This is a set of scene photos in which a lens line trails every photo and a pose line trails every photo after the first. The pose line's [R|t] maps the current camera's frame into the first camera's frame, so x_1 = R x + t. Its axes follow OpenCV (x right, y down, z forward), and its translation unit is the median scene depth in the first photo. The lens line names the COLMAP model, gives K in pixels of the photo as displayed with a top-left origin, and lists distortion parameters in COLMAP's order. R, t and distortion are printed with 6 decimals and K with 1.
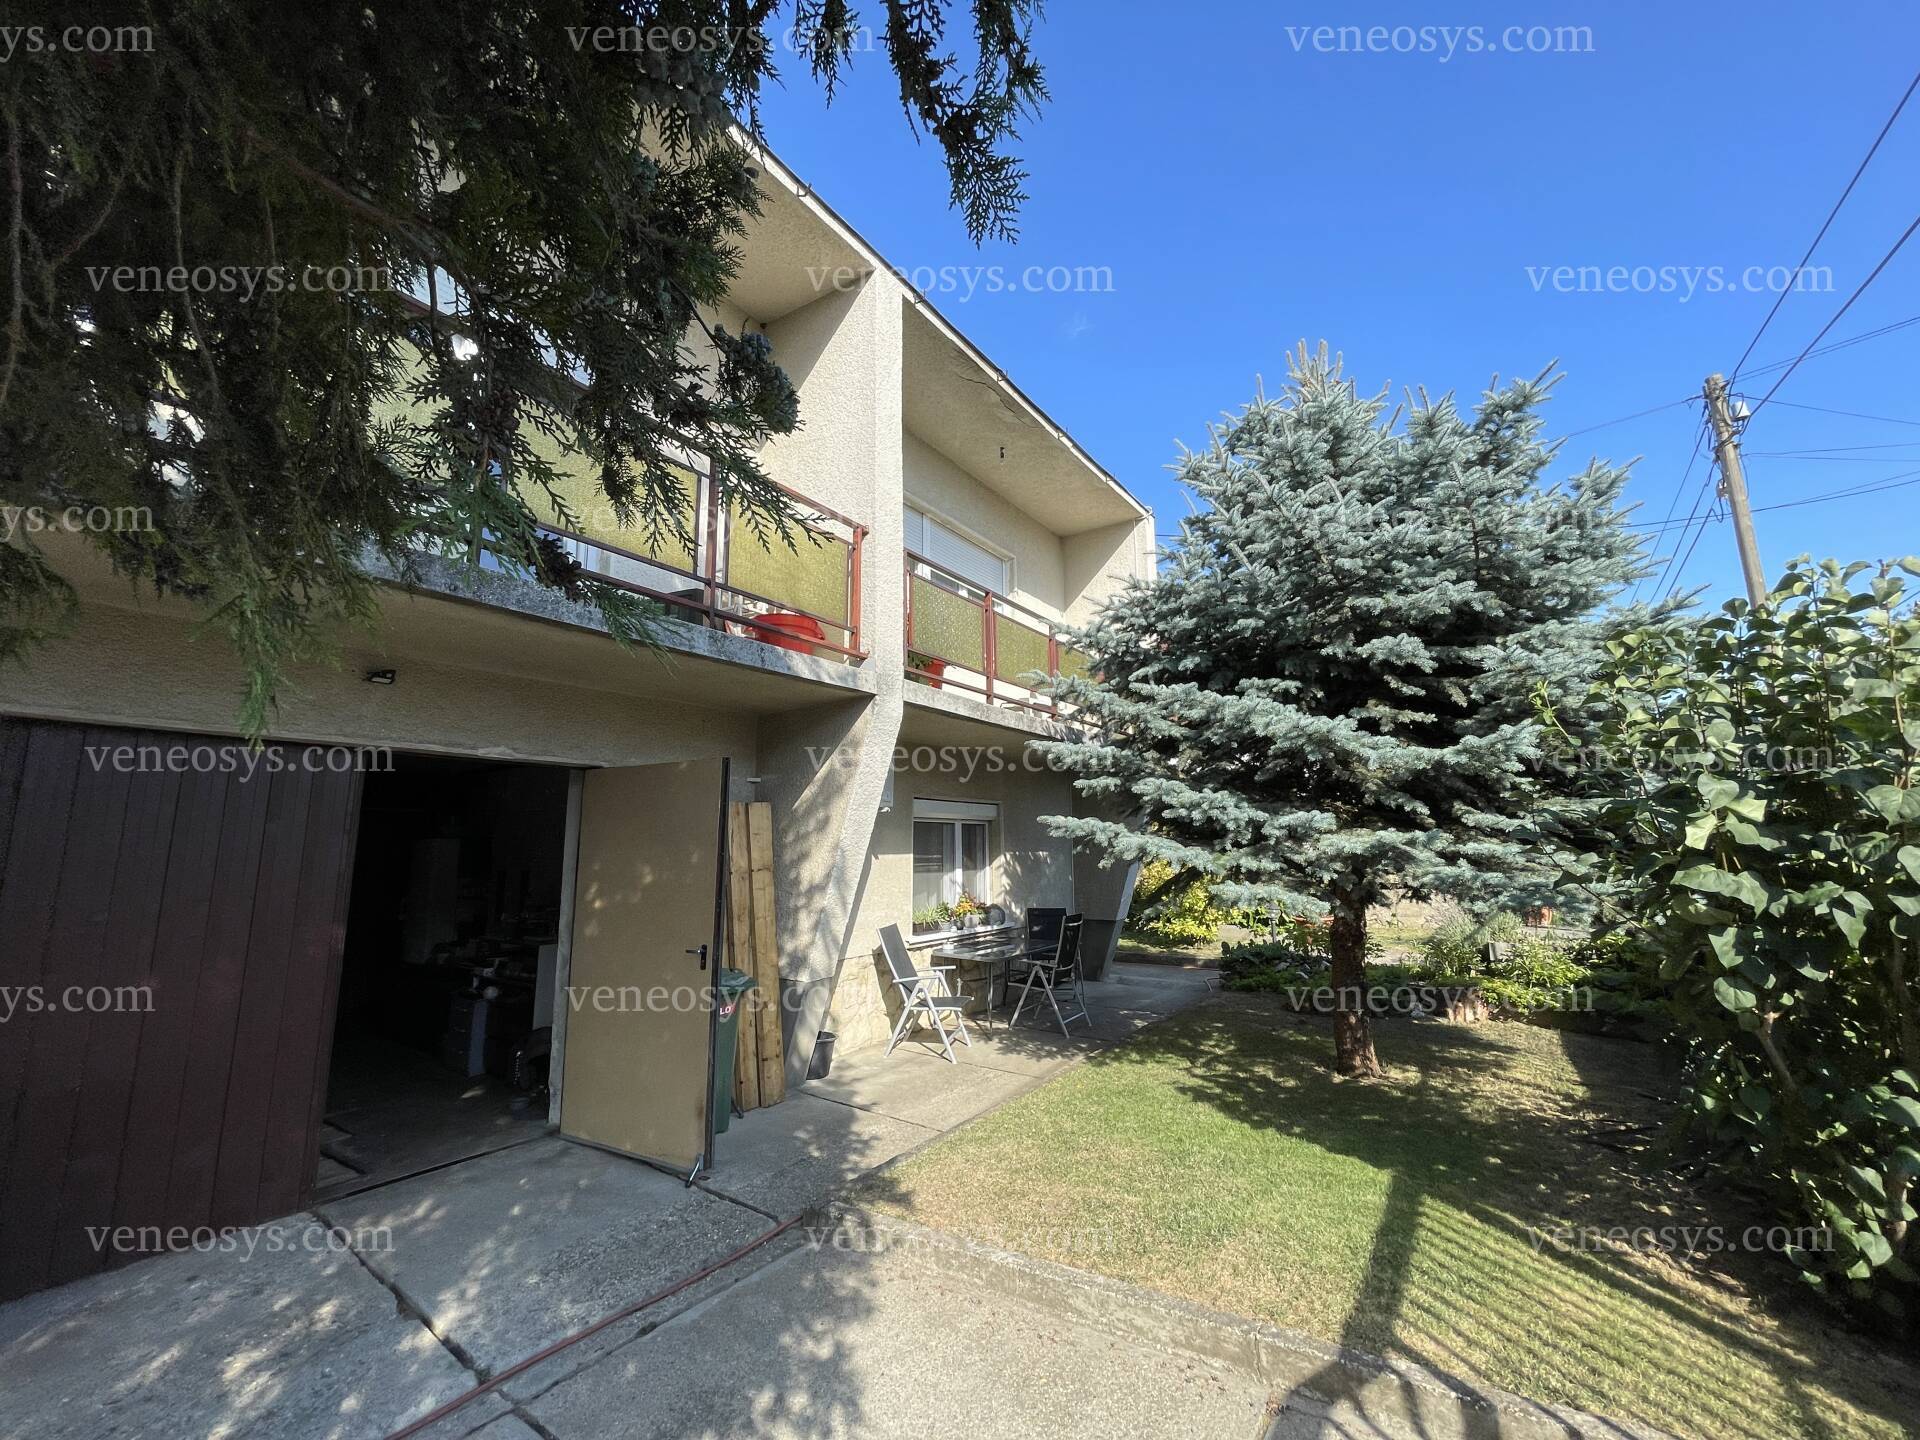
lens RADIAL K [[766.4, 0, 960.0], [0, 766.4, 720.0], [0, 0, 1]] dist [-0.020947, 0.000127]
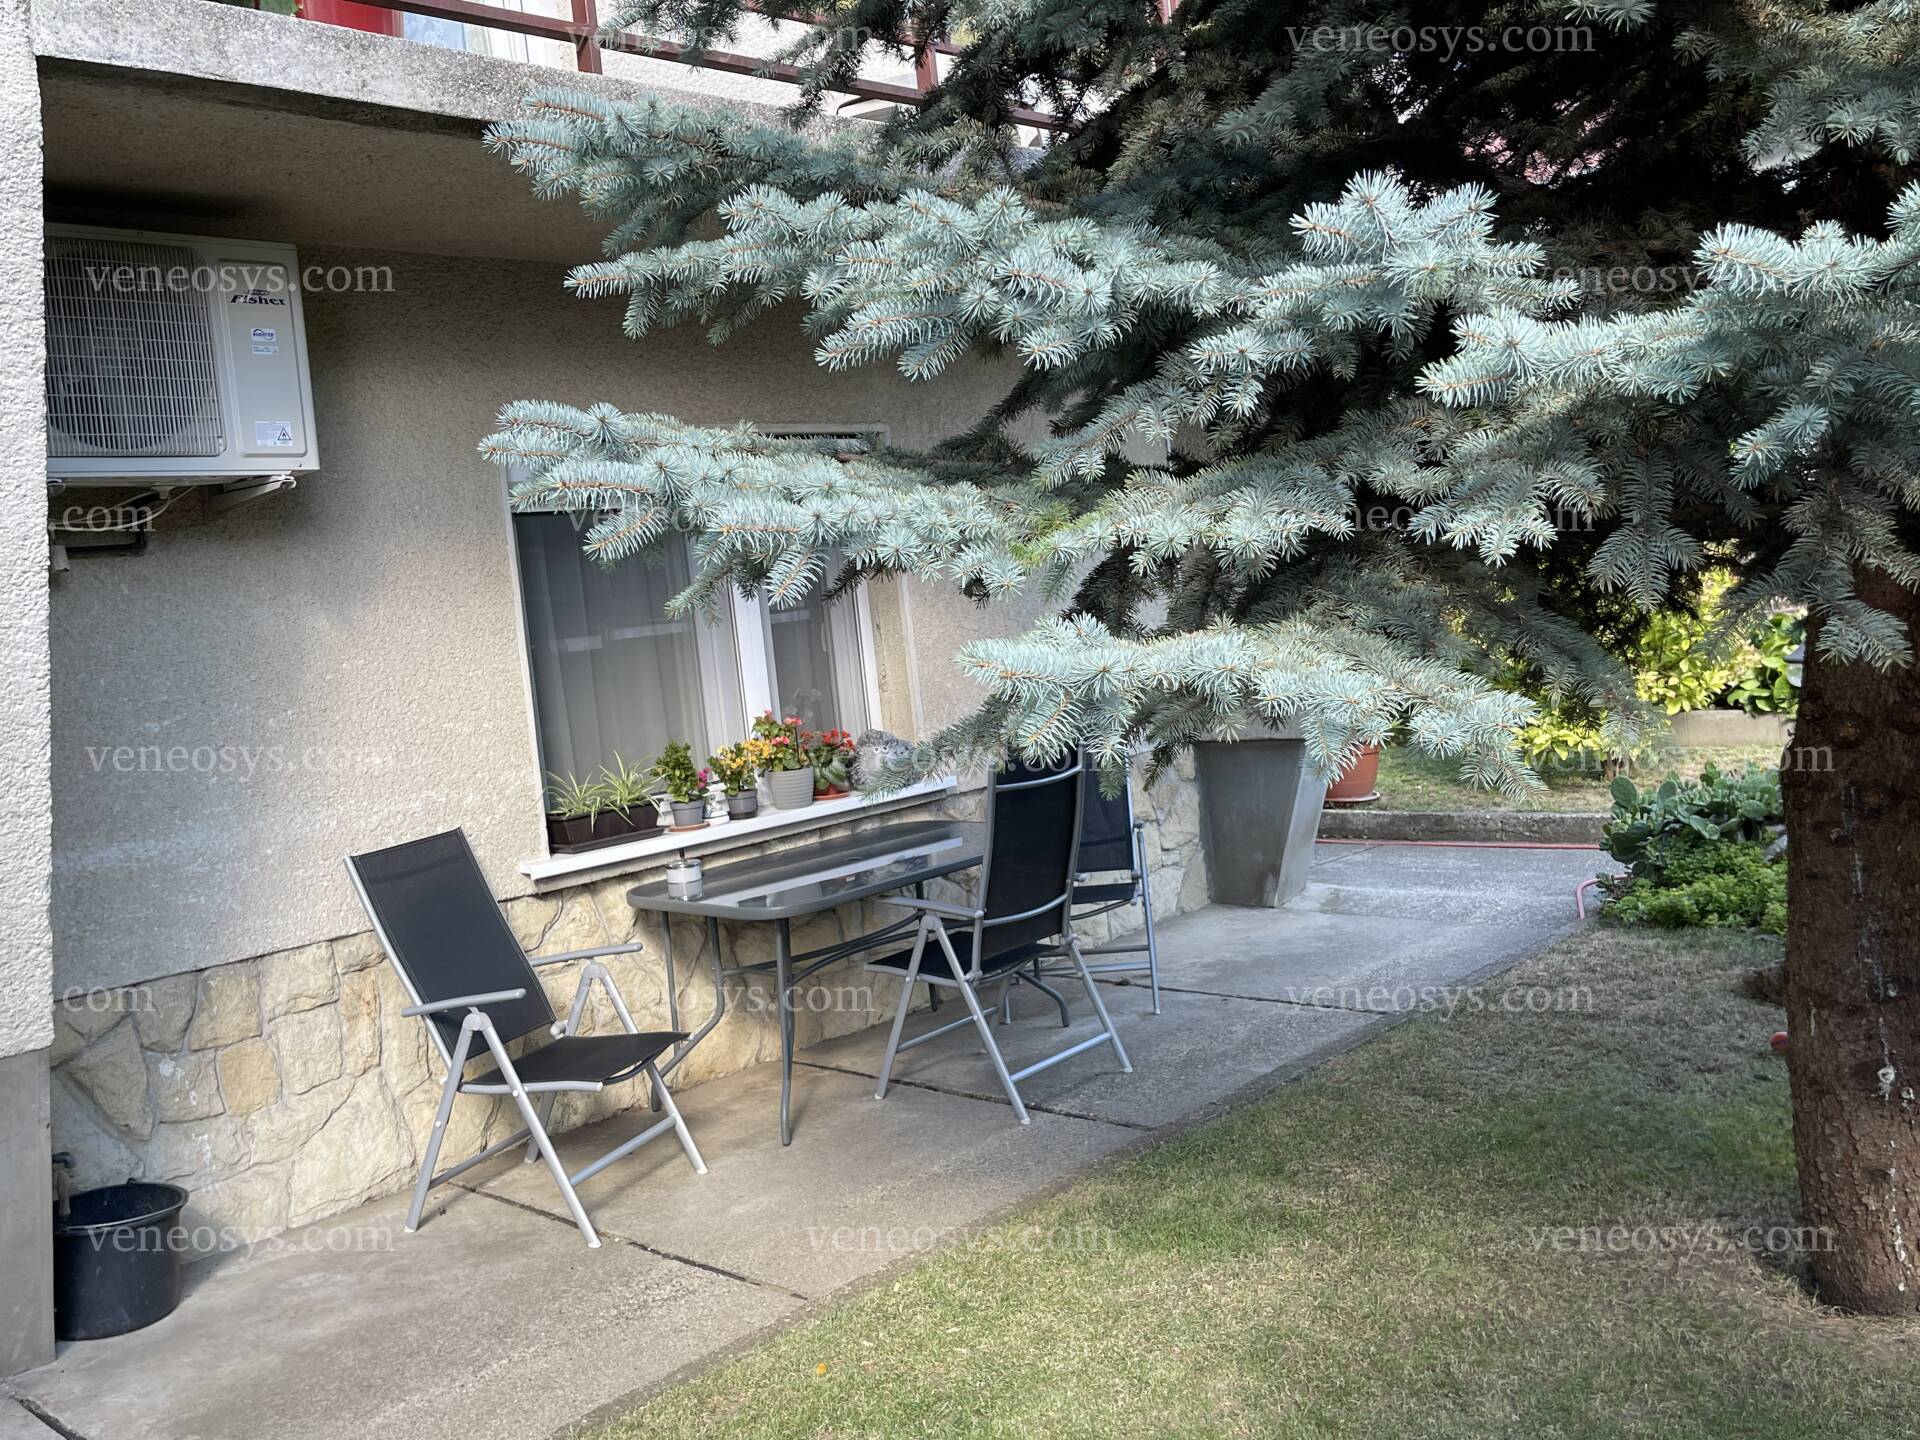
lens RADIAL K [[1690.9, 0, 960.0], [0, 1690.9, 720.0], [0, 0, 1]] dist [0.147634, -0.277965]
pose [[0.981603, -0.092305, -0.167141, 0.258257], [0.129712, 0.964745, 0.229002, 0.082747], [0.140111, -0.246469, 0.958969, 0.348465]]
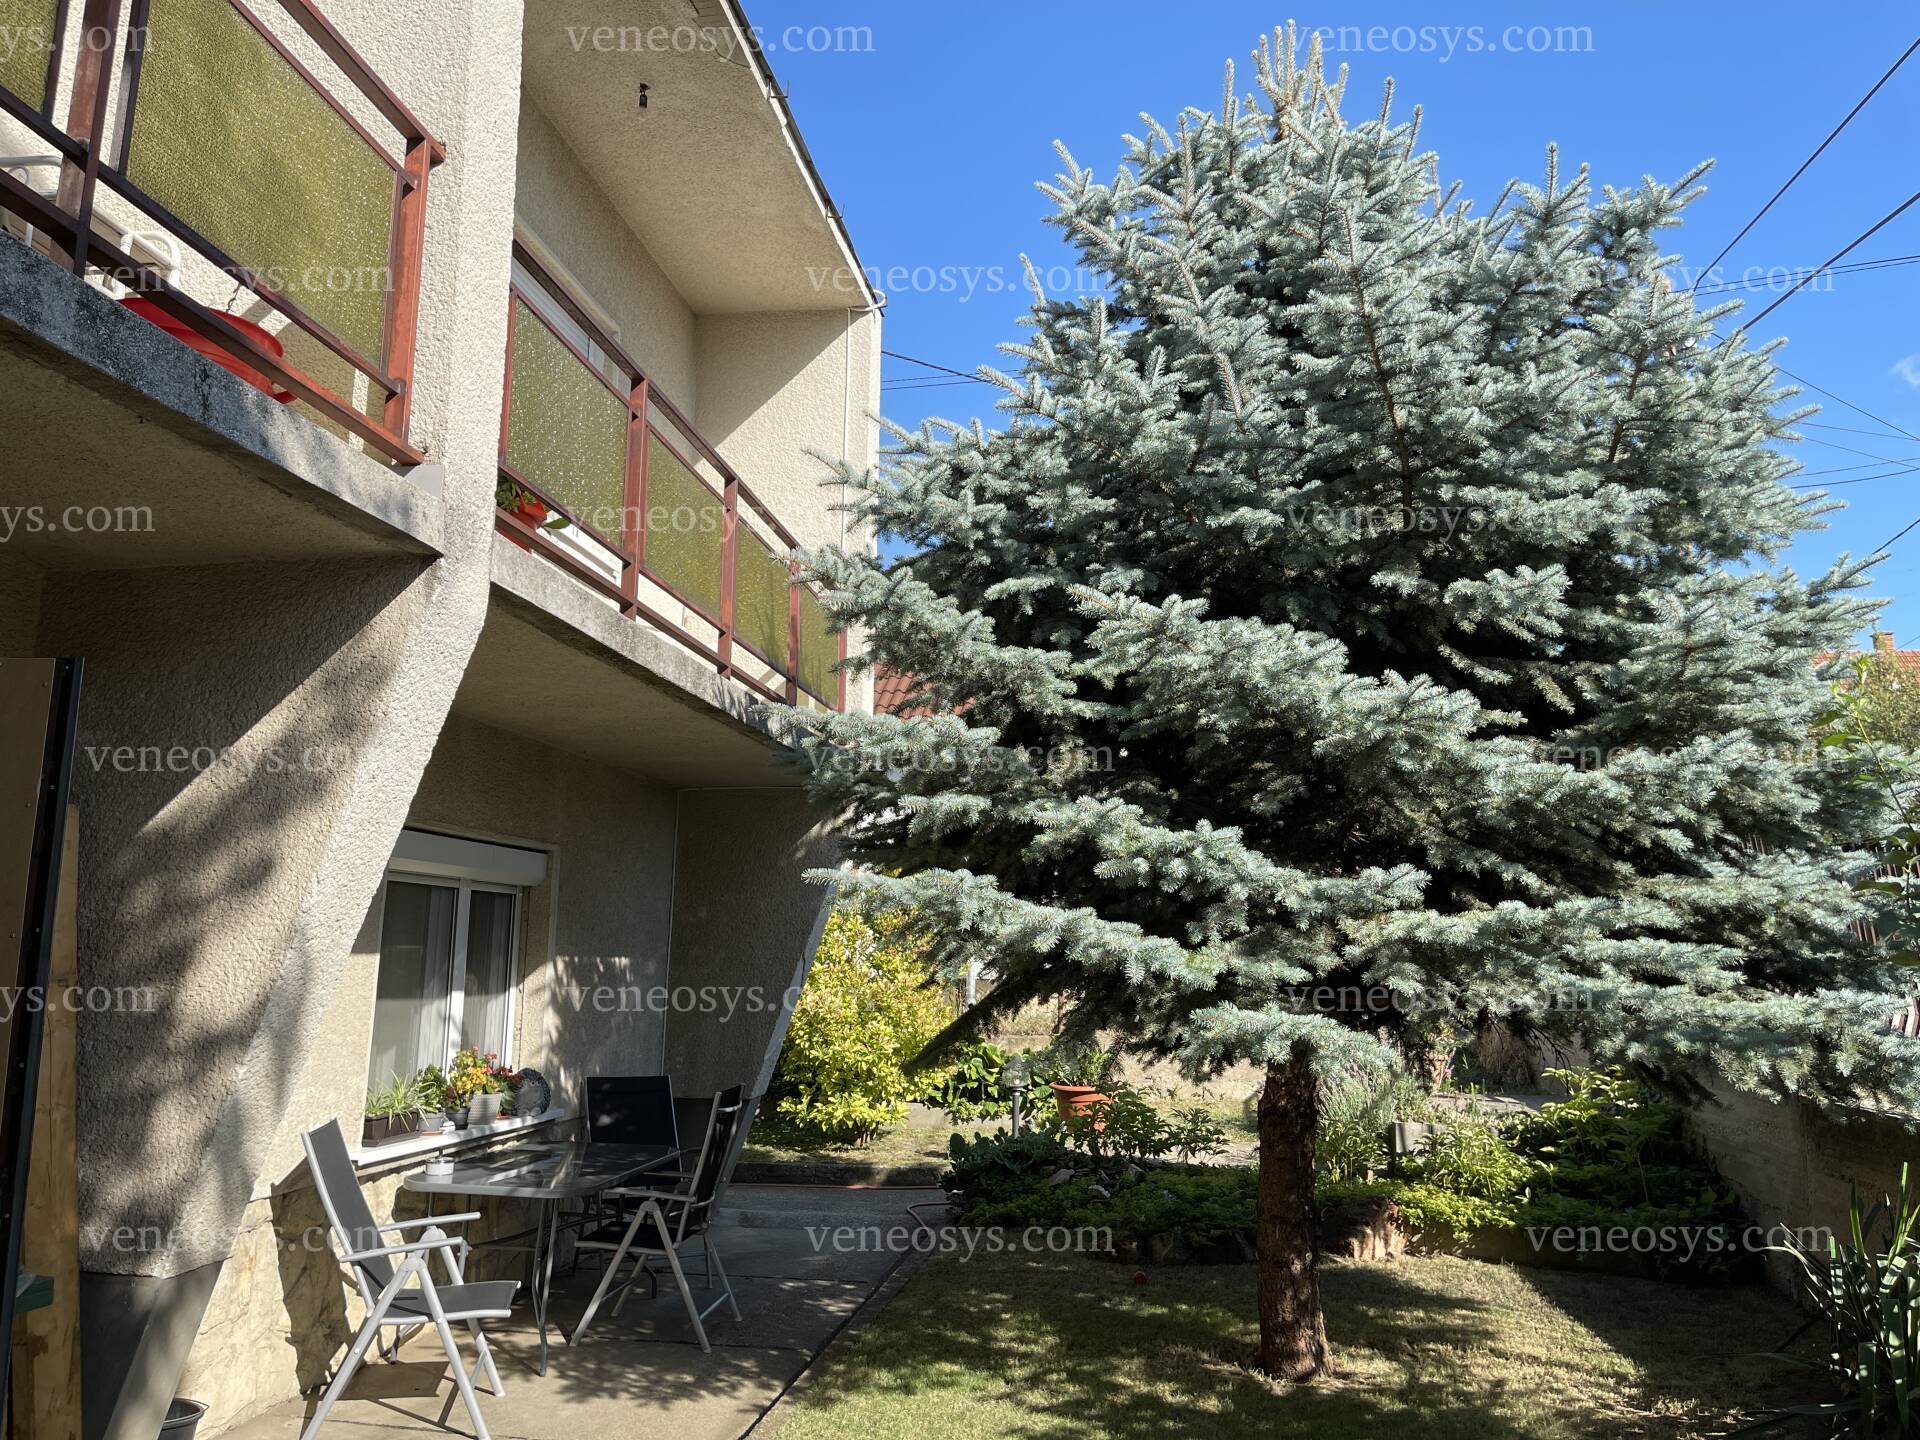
lens RADIAL K [[1429.8, 0, 960.0], [0, 1429.8, 720.0], [0, 0, 1]] dist [0.032120, -0.063708]
pose [[0.892325, 0.091272, 0.442070, -0.149523], [-0.090411, 0.995637, -0.023069, 0.036229], [-0.442247, -0.019383, 0.896684, 0.151067]]
